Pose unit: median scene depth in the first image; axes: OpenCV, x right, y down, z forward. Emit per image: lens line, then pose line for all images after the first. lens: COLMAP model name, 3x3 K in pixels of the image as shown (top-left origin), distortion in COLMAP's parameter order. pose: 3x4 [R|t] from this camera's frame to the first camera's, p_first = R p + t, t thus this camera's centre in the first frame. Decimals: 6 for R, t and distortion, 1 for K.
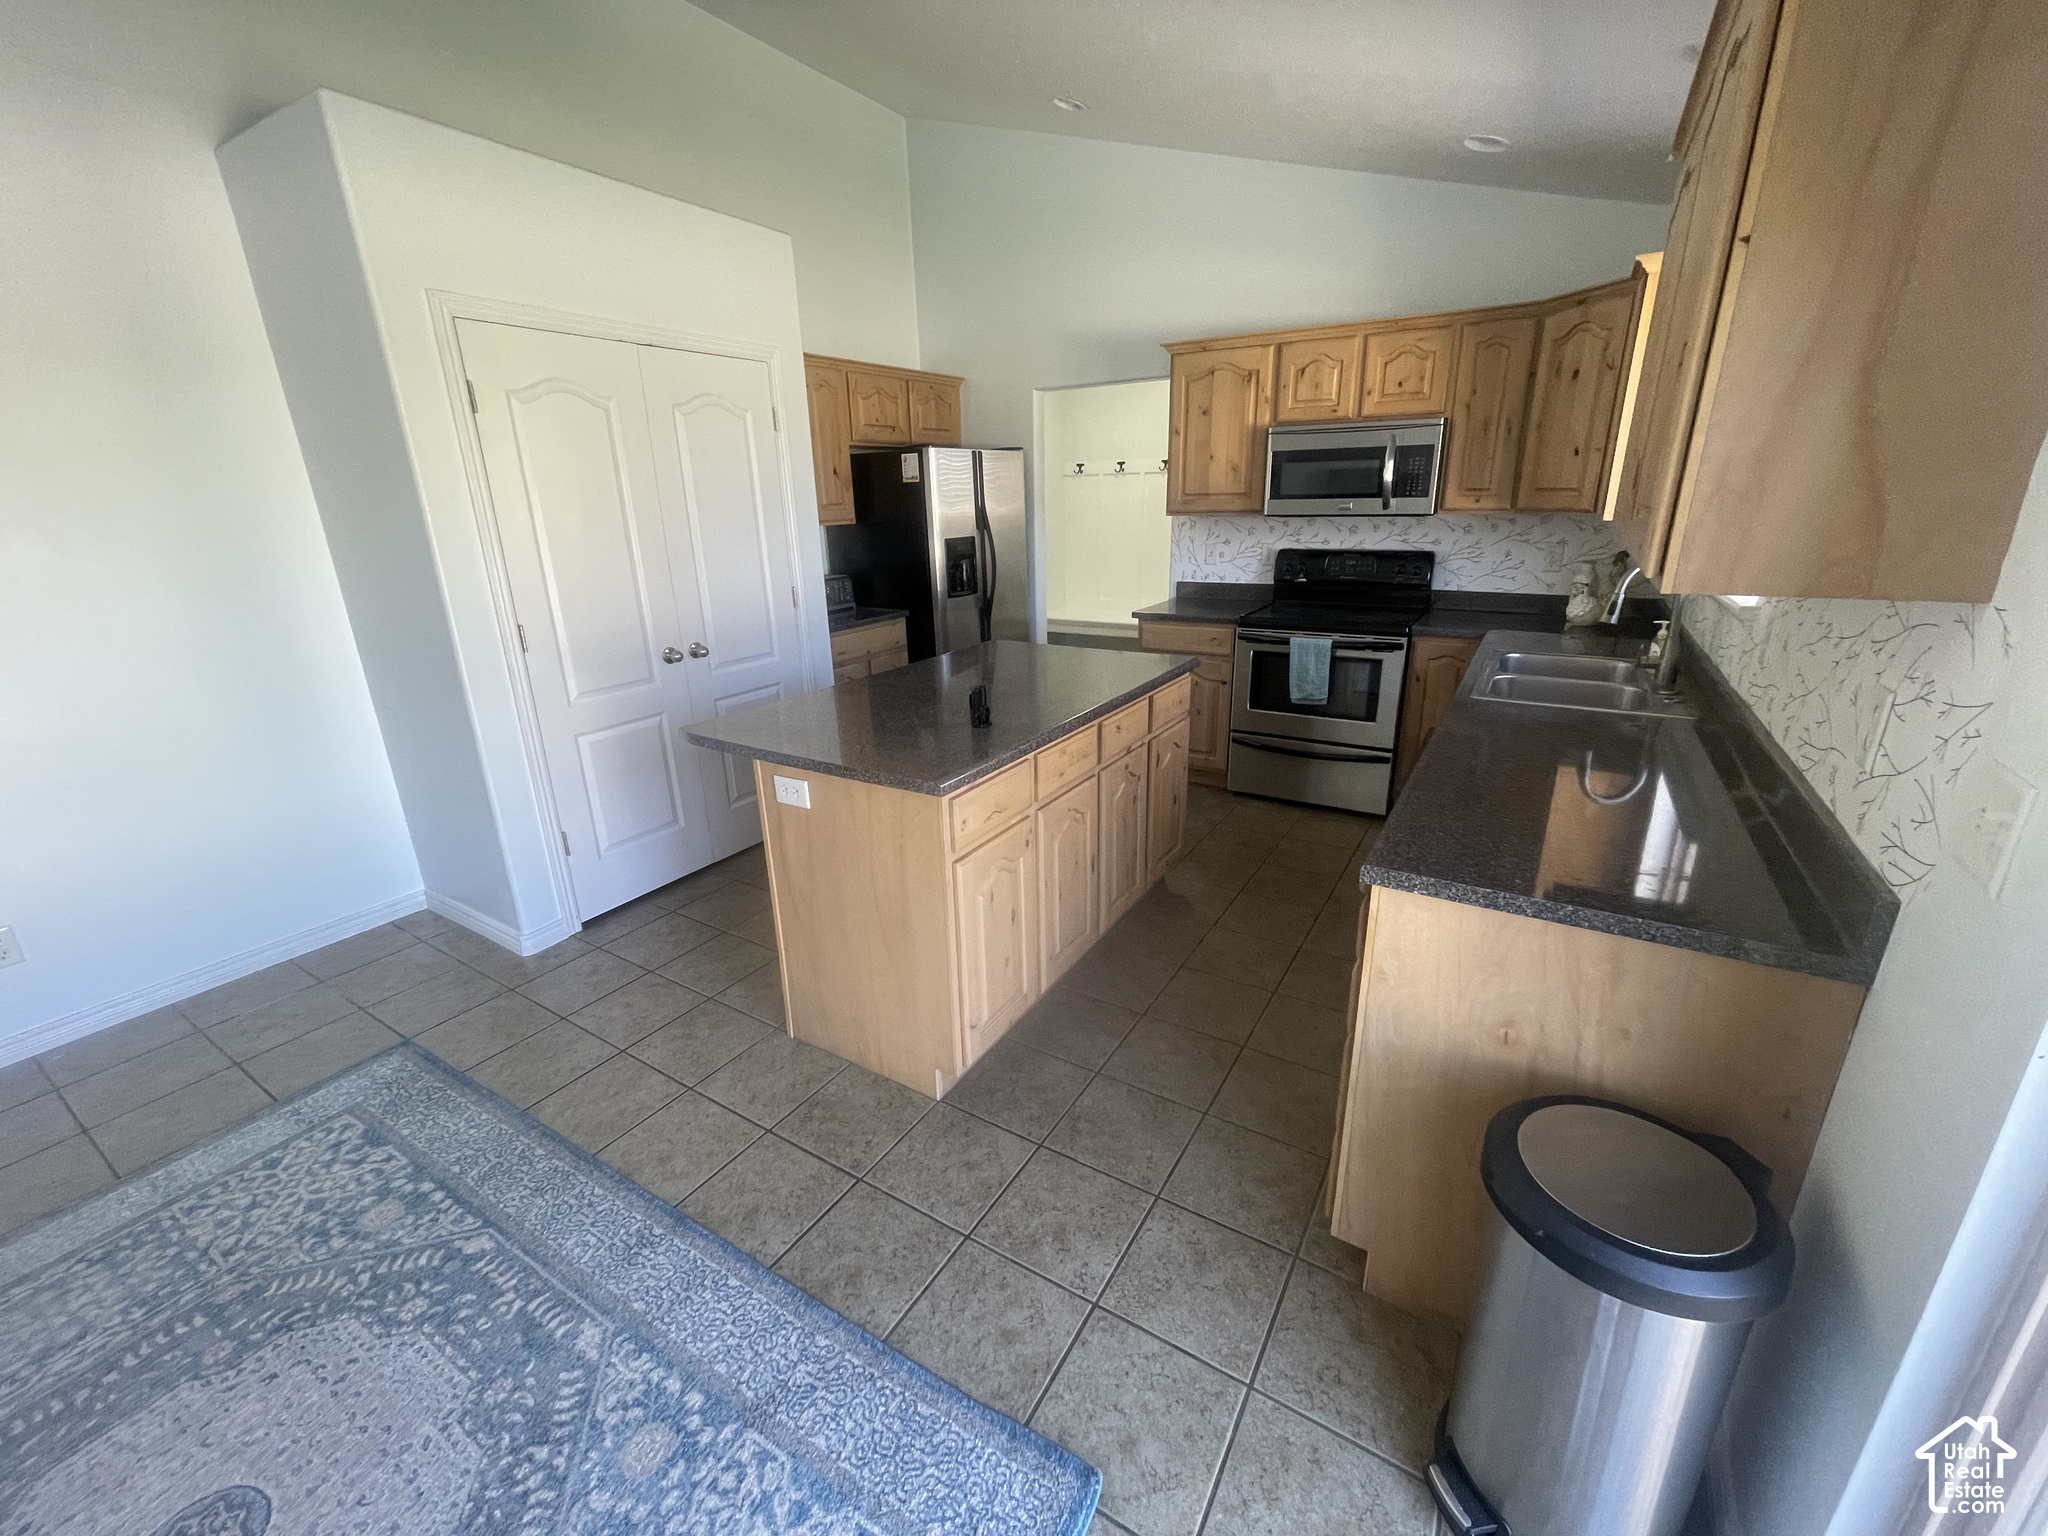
lens RADIAL K [[833.8, 0, 1024.6], [0, 833.8, 766.4], [0, 0, 1]] dist [-0.001533, 0.000075]
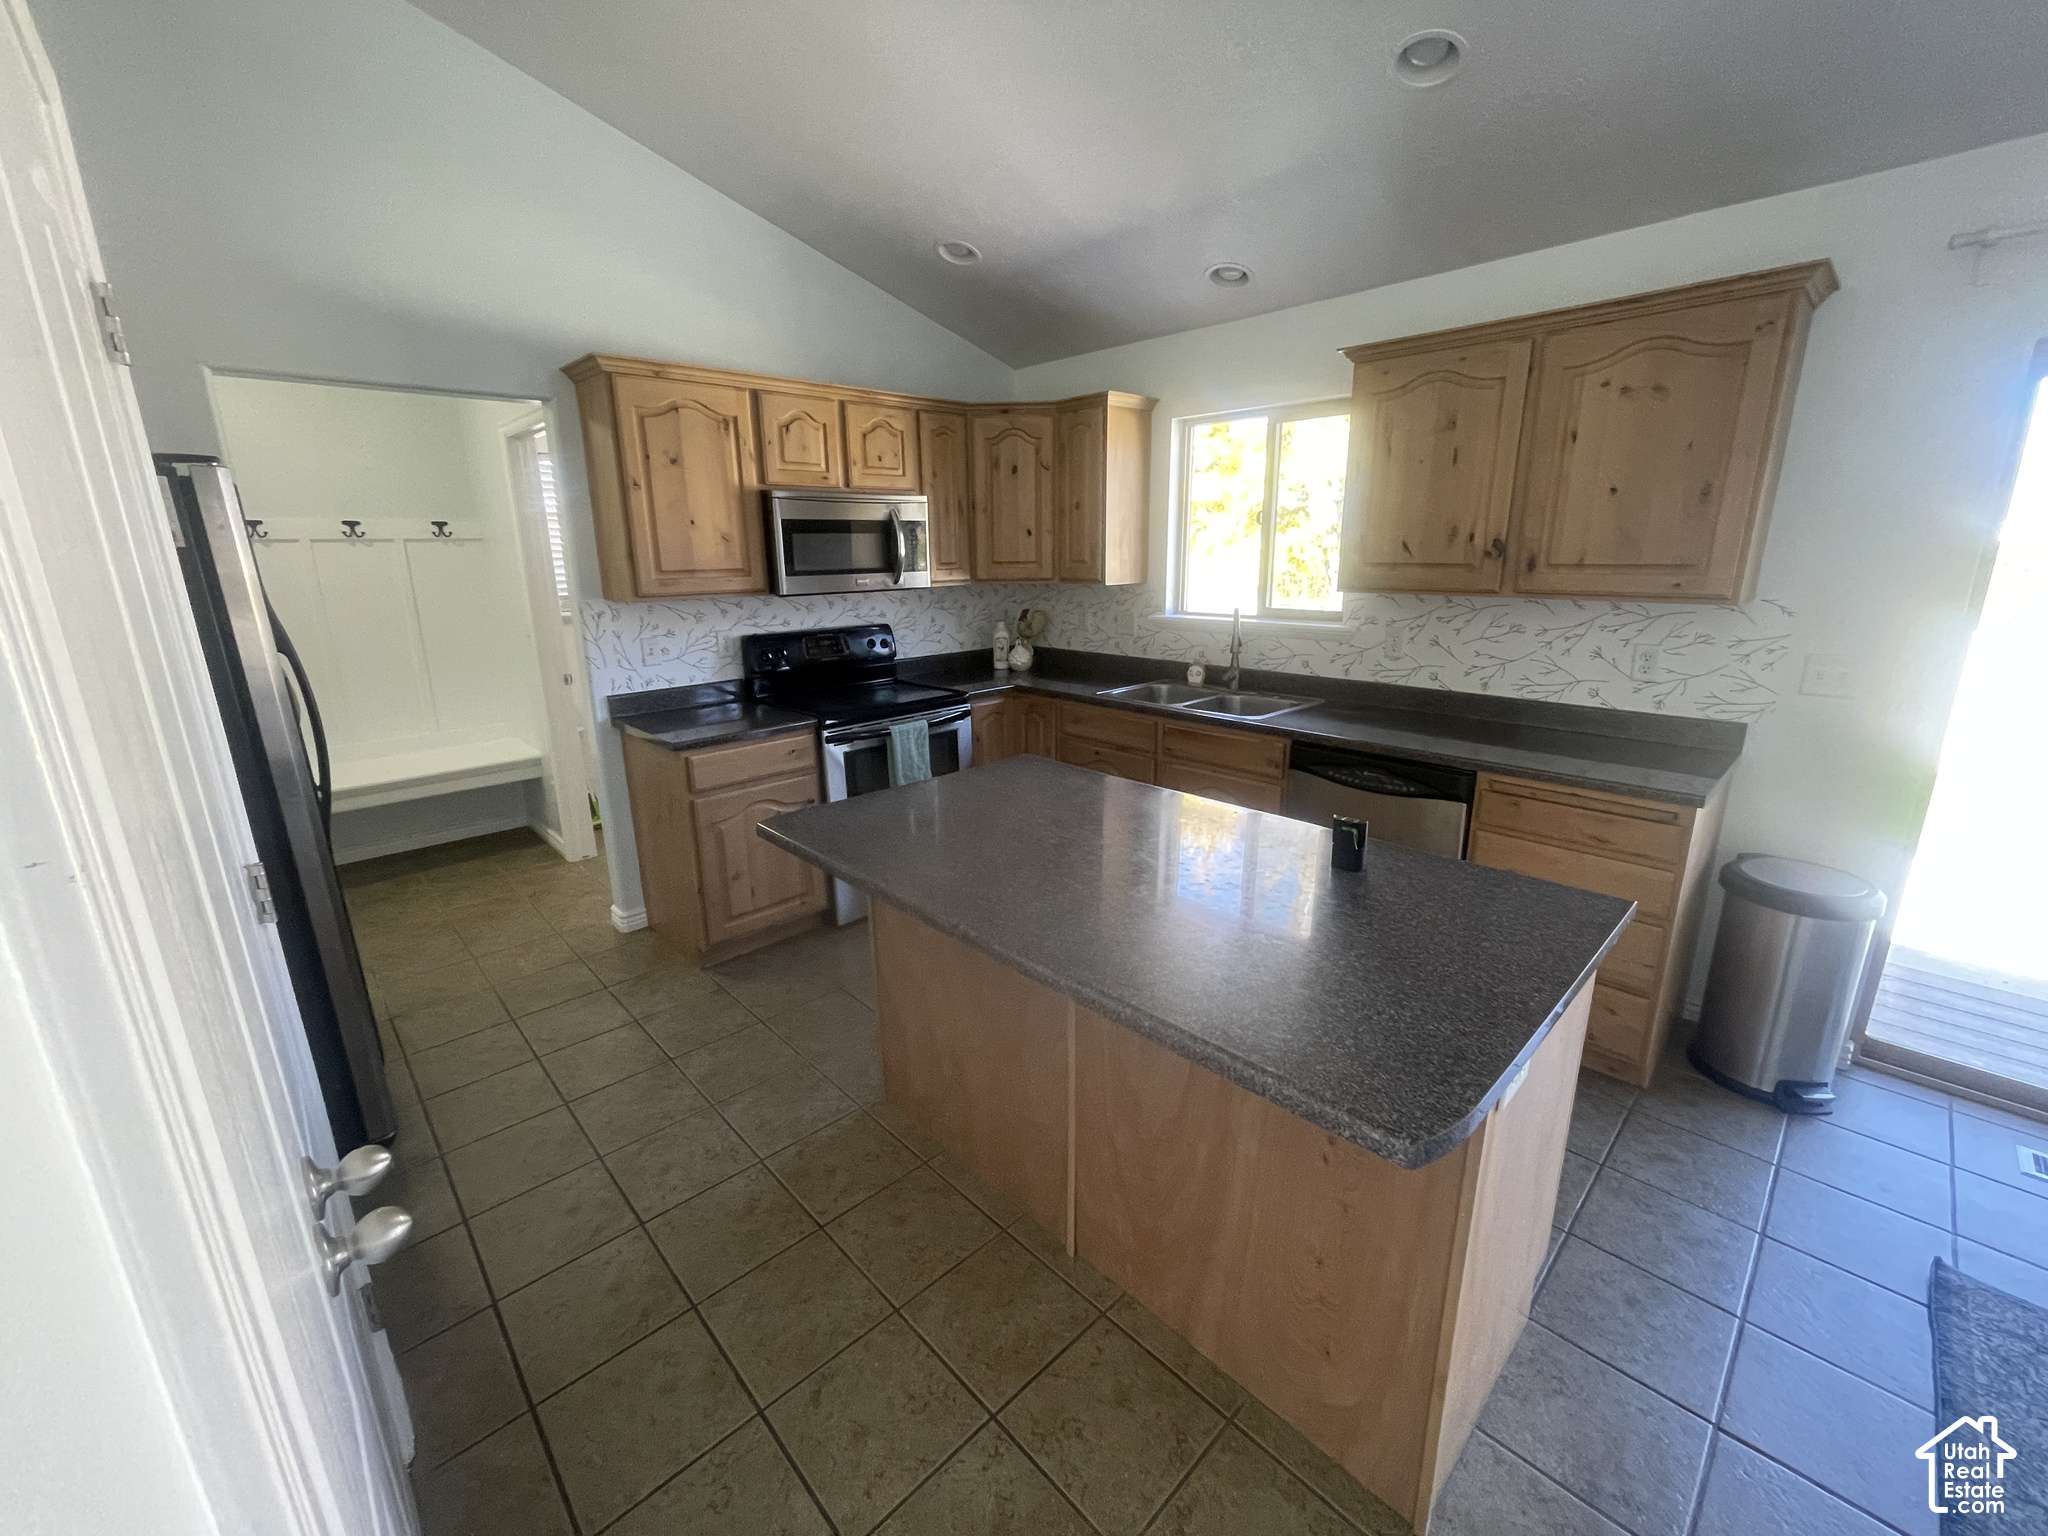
lens RADIAL K [[833.8, 0, 1022.1], [0, 833.8, 767.9], [0, 0, 1]] dist [-0.001533, 0.000075]
pose [[0.263243, -0.231317, 0.936587, -0.464989], [0.310199, 0.939569, 0.144868, -0.192024], [-0.913499, 0.252393, 0.319089, 0.579881]]
